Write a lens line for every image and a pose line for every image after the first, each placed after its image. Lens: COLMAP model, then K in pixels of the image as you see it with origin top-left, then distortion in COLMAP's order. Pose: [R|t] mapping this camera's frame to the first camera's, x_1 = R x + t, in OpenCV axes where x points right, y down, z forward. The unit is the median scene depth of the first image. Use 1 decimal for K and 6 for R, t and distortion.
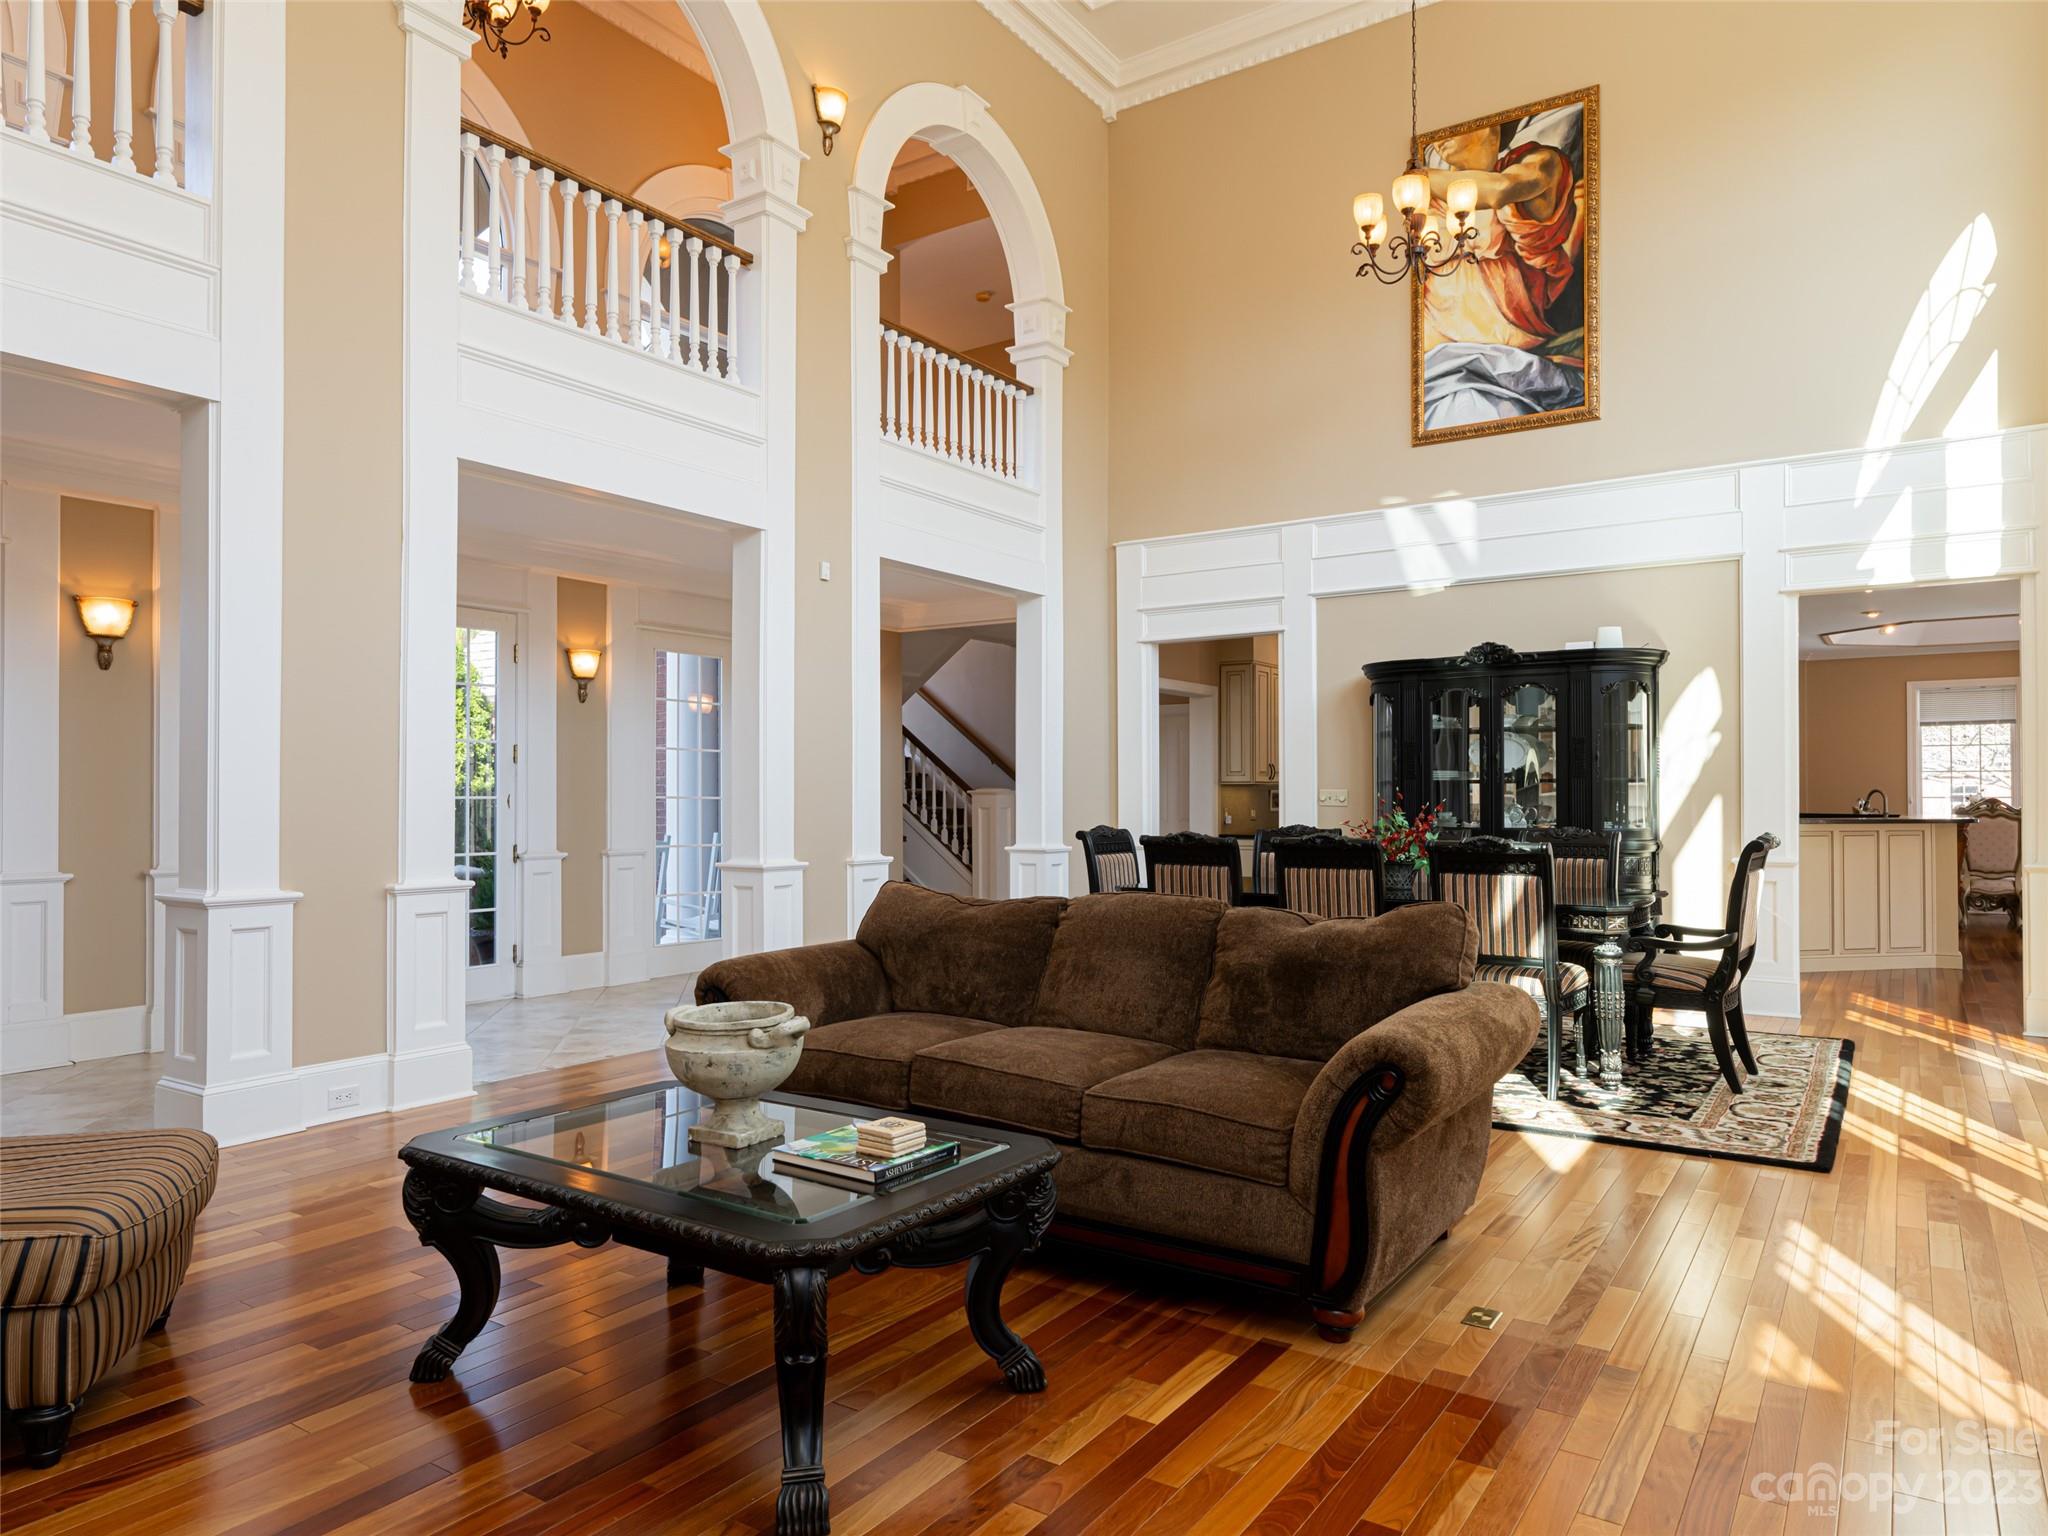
lens RADIAL K [[1338.8, 0, 1024.0], [0, 1338.8, 768.0], [0, 0, 1]] dist [0.008620, 0.001430]
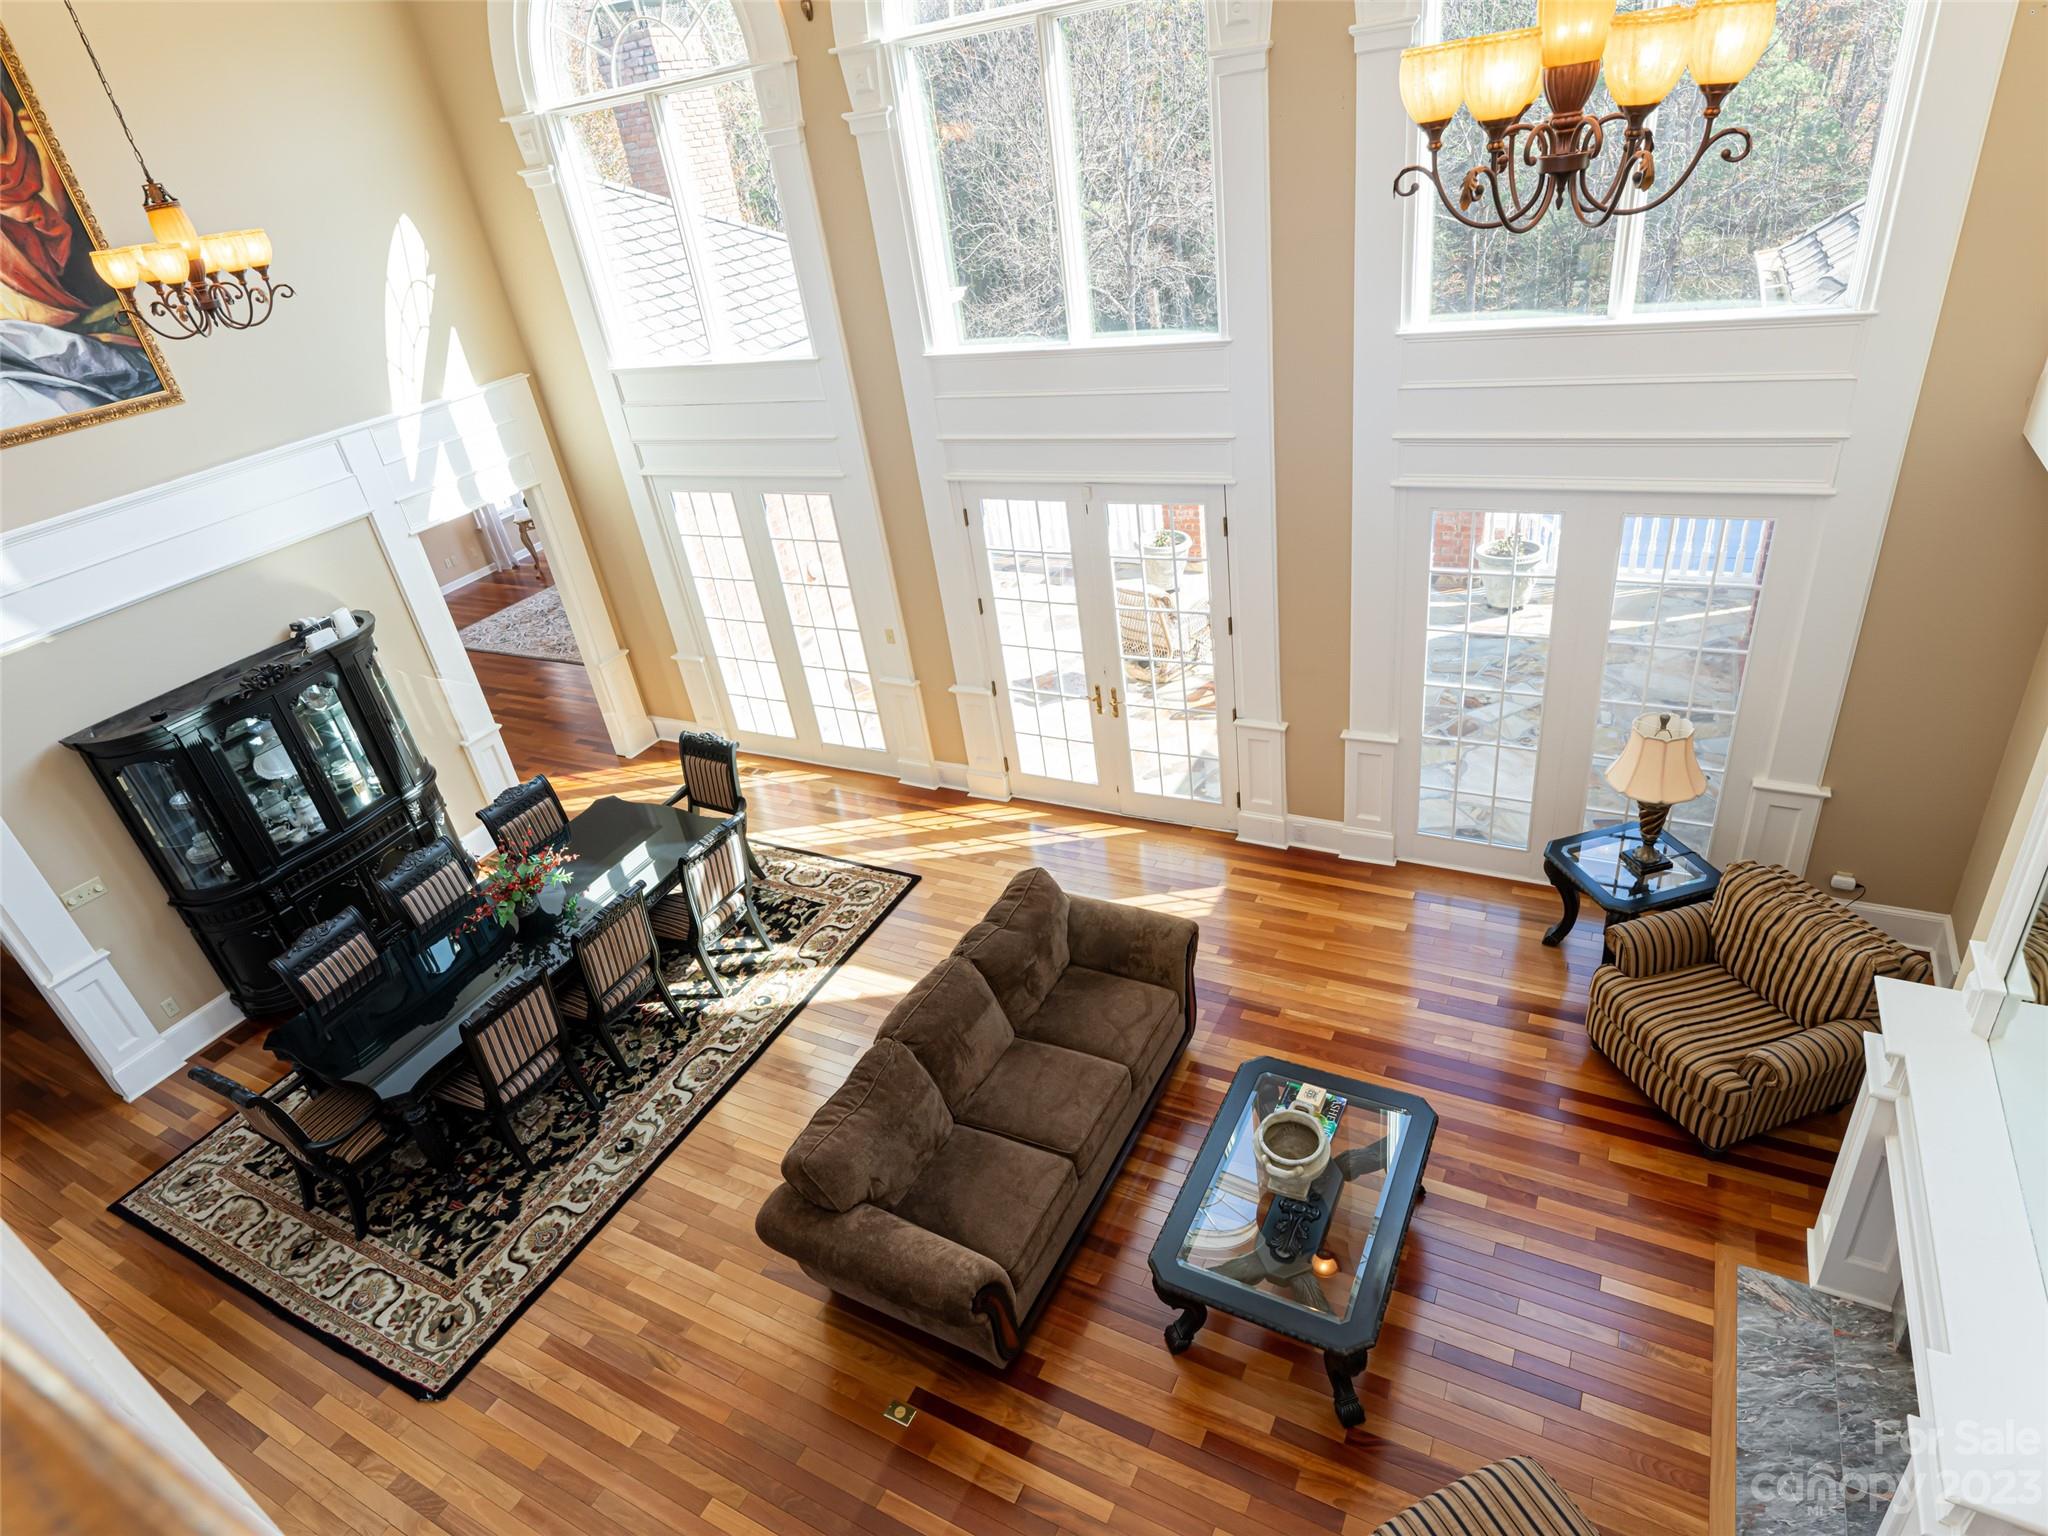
lens RADIAL K [[1130.0, 0, 1024.0], [0, 1130.0, 768.0], [0, 0, 1]] dist [-0.000800, -0.000332]
pose [[-0.111116, -0.486378, 0.866655, -0.444718], [0.109751, 0.860715, 0.497116, -0.360850], [-0.987729, 0.150354, -0.042259, 0.474707]]
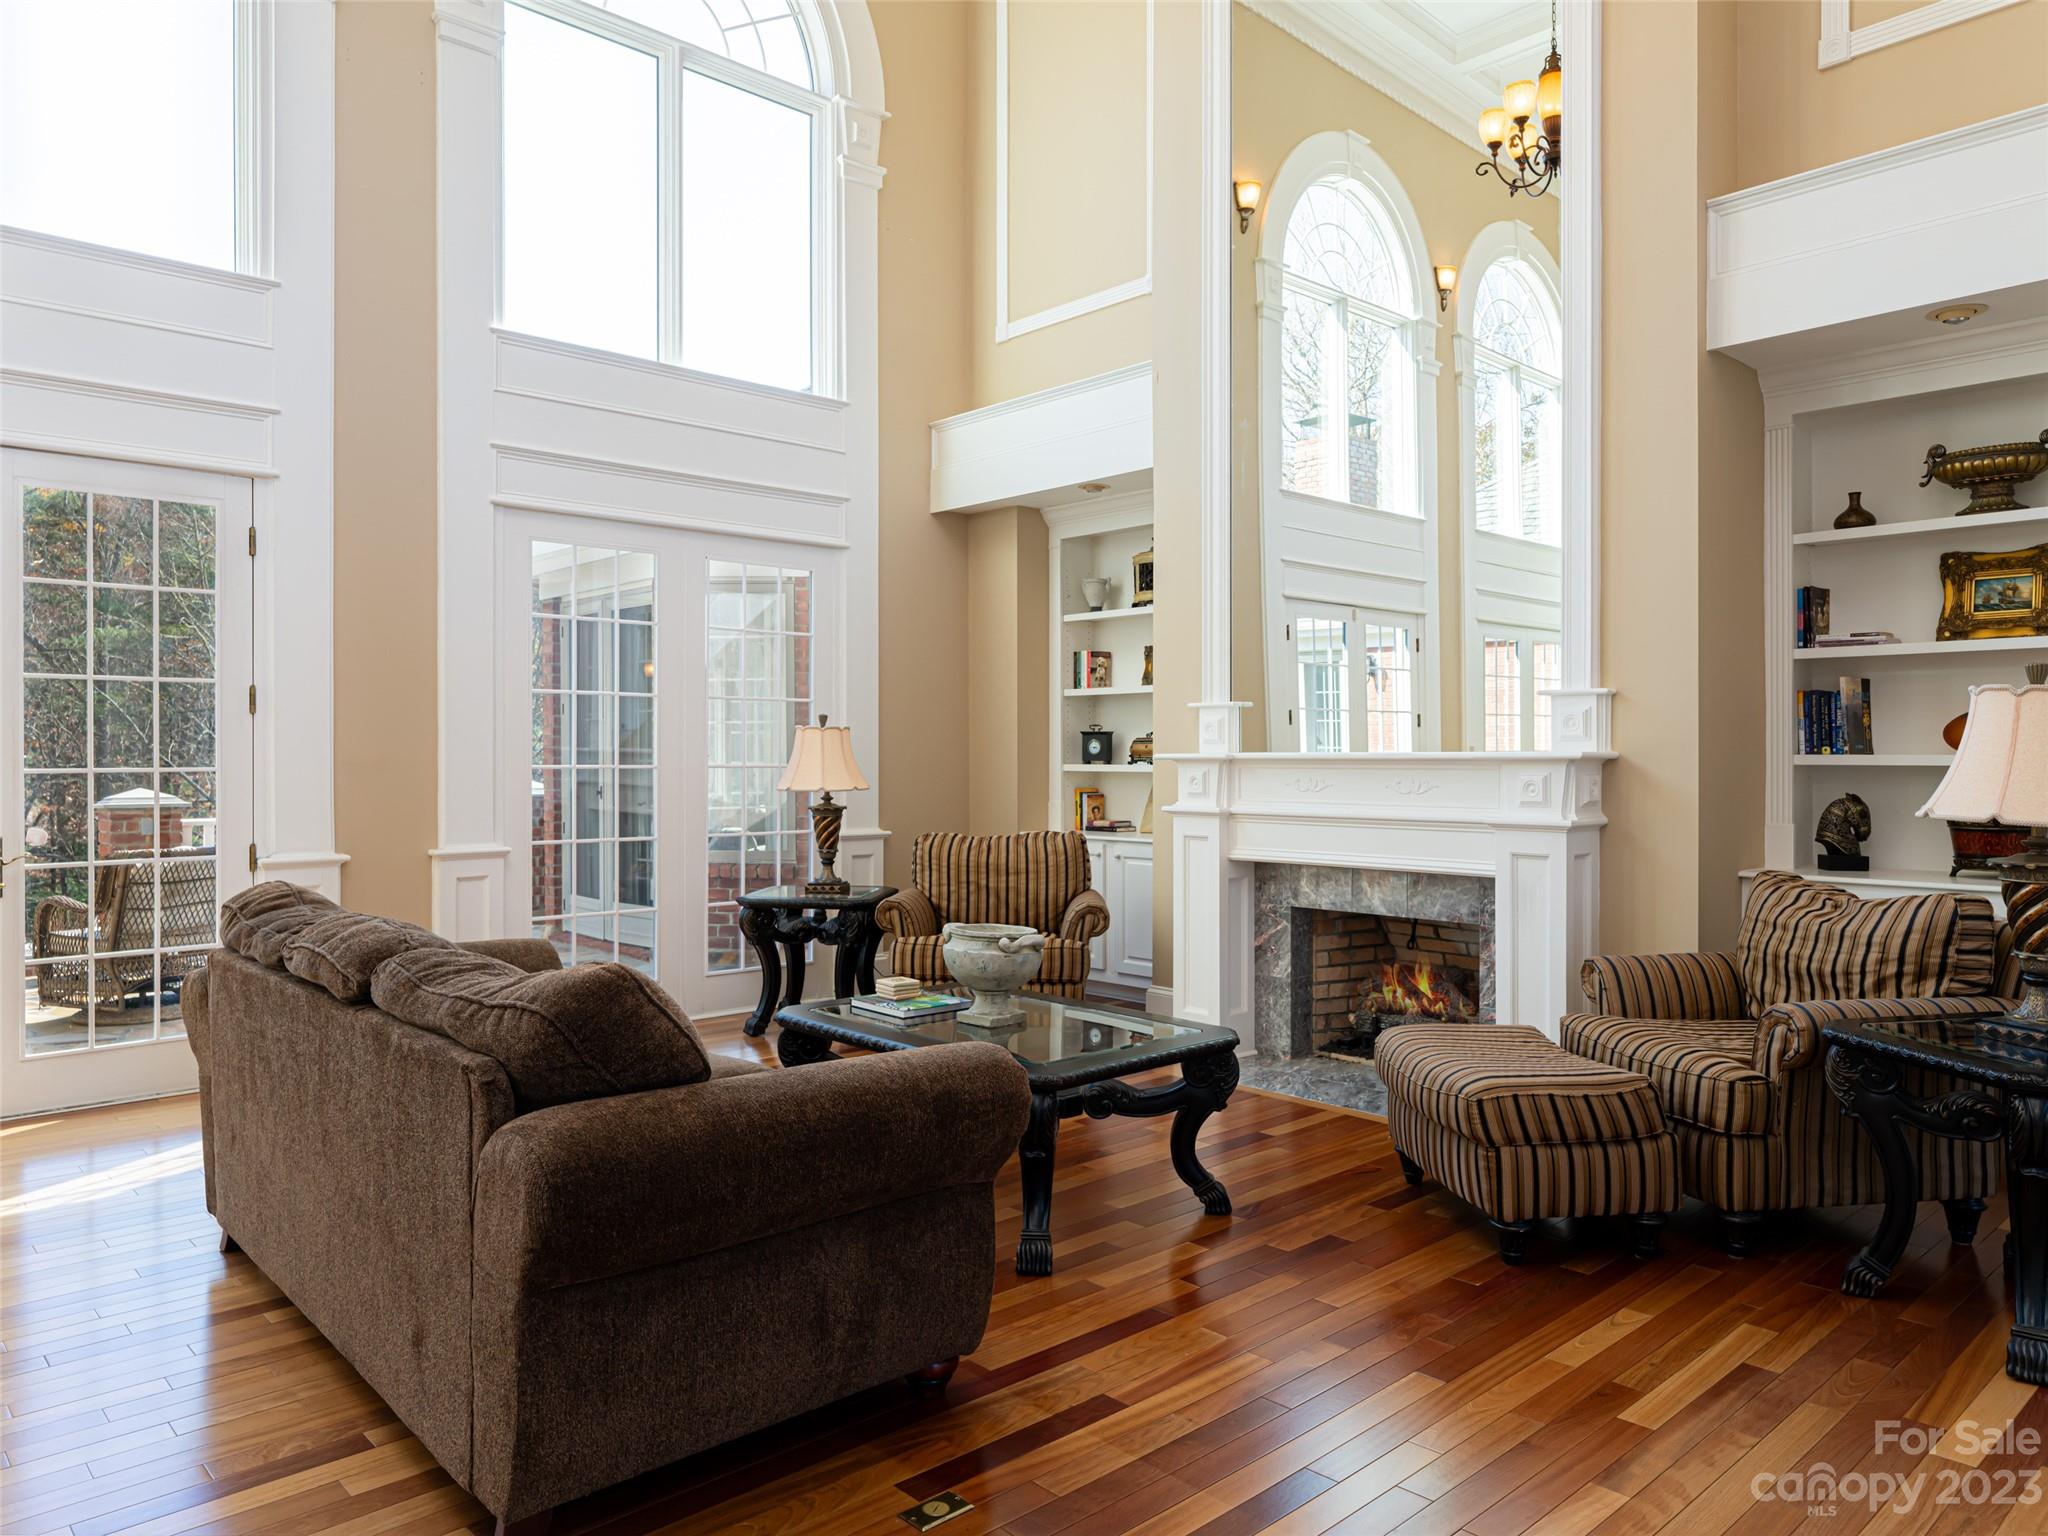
lens RADIAL K [[1373.9, 0, 1024.0], [0, 1373.9, 768.0], [0, 0, 1]] dist [-0.009570, -0.000632]
pose [[-0.974376, 0.000622, 0.224924, -0.205229], [-0.002404, 0.999910, -0.013182, 0.012821], [-0.224912, -0.013385, -0.974287, 0.824672]]
